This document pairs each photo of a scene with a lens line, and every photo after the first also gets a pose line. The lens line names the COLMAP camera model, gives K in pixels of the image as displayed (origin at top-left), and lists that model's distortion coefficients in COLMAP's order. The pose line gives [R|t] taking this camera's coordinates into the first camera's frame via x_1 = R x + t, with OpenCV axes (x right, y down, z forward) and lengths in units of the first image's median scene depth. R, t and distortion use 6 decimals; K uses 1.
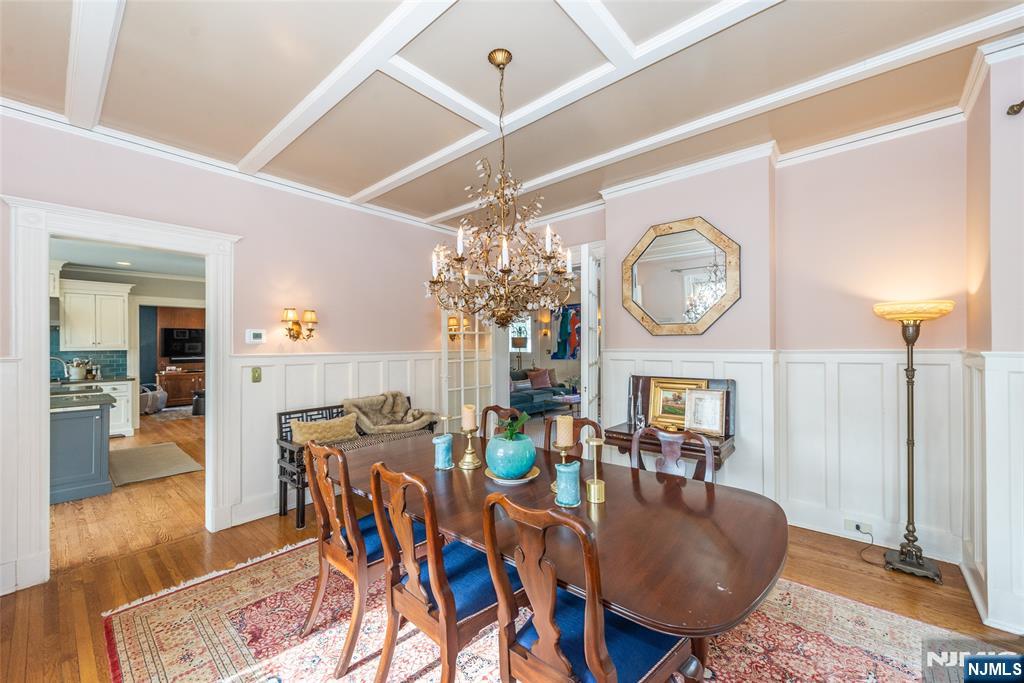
lens RADIAL K [[406.3, 0, 511.9], [0, 406.3, 343.6], [0, 0, 1]] dist [0.014926, -0.001292]
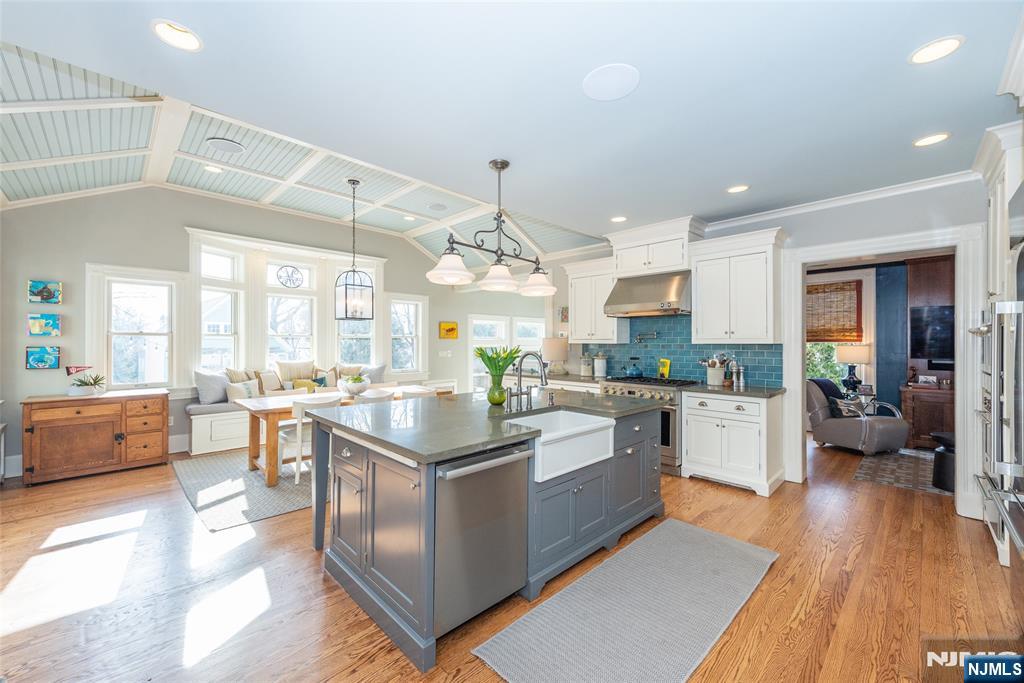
lens RADIAL K [[406.3, 0, 509.1], [0, 406.3, 339.9], [0, 0, 1]] dist [0.014926, -0.001292]
pose [[-0.074815, 0.002453, -0.997194, -0.322646], [0.002972, 0.999993, 0.002237, 0.007308], [0.997193, -0.002796, -0.074822, 0.655223]]
